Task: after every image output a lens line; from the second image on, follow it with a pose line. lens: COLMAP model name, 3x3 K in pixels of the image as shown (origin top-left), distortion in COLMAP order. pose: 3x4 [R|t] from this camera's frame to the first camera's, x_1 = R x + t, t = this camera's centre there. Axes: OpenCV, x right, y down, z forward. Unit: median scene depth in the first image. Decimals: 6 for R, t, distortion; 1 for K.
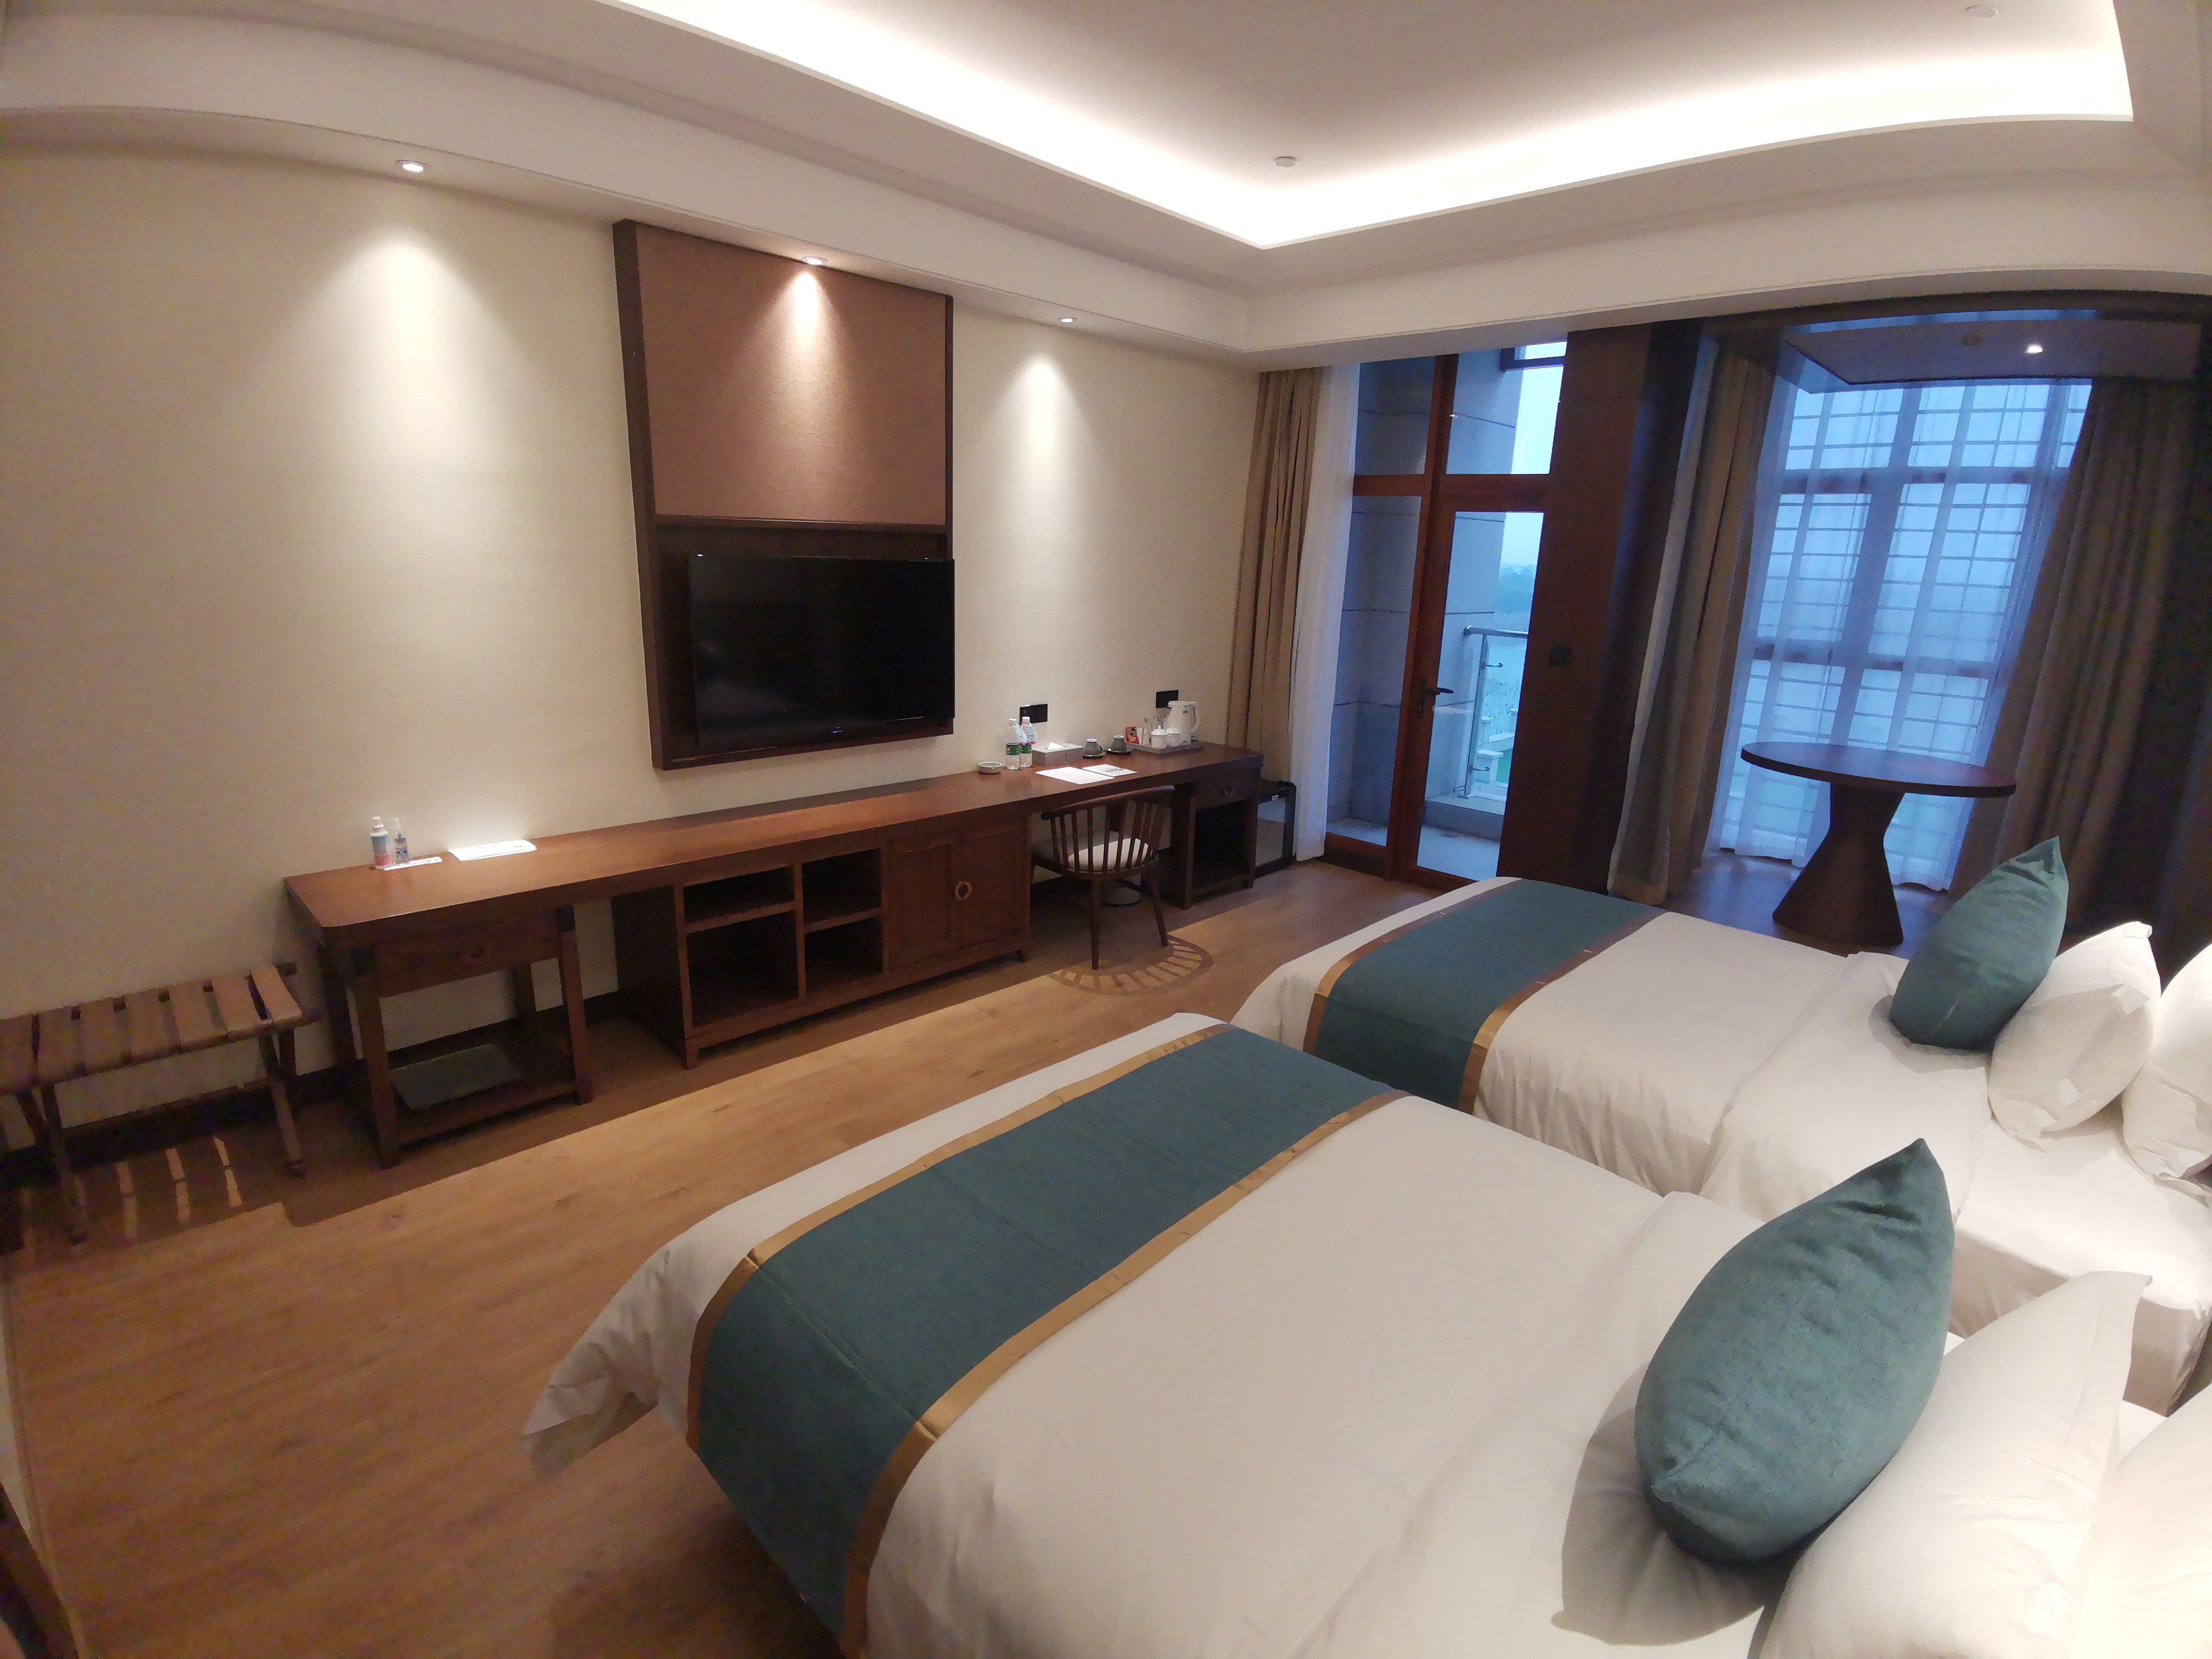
lens RADIAL K [[1062.0, 0, 1112.3], [0, 1062.0, 818.2], [0, 0, 1]] dist [-0.014203, -0.002273]
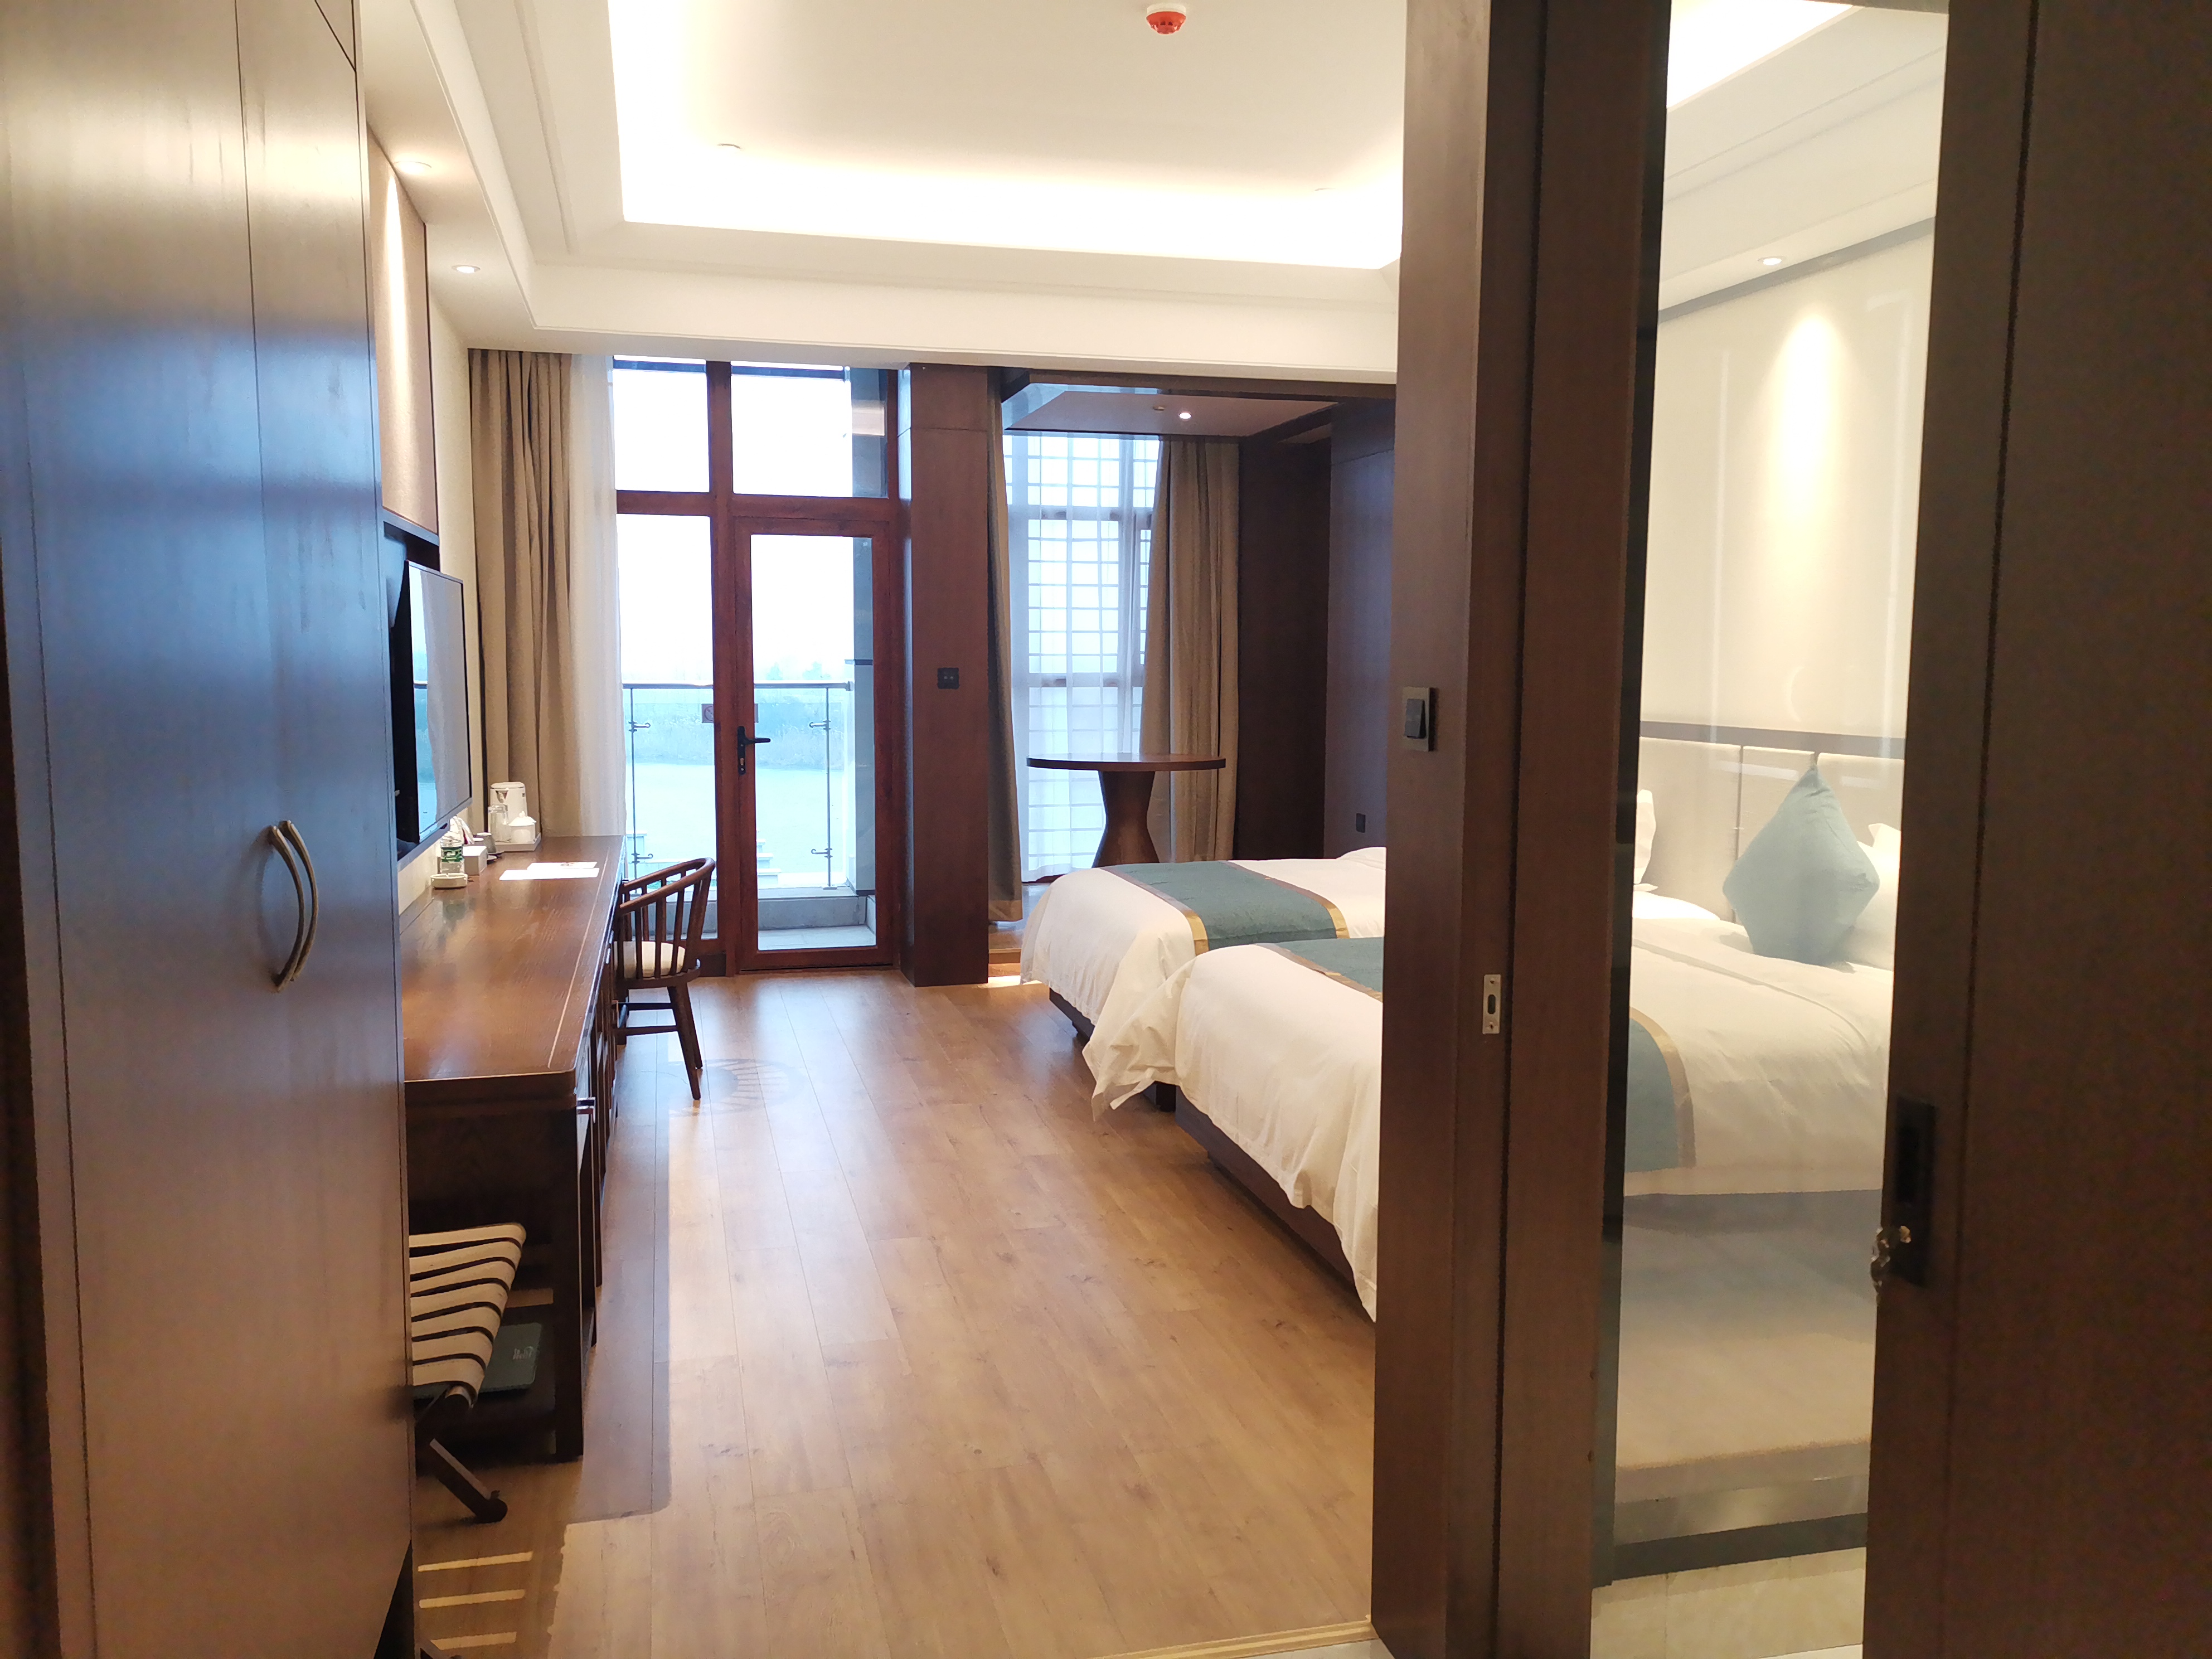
lens RADIAL K [[1710.5, 0, 1105.9], [0, 1710.5, 839.6], [0, 0, 1]] dist [0.029577, -0.011064]
pose [[0.519042, -0.125684, 0.845458, -0.800625], [0.229121, 0.973389, 0.004040, 0.017524], [-0.823467, 0.191615, 0.534027, 0.052647]]
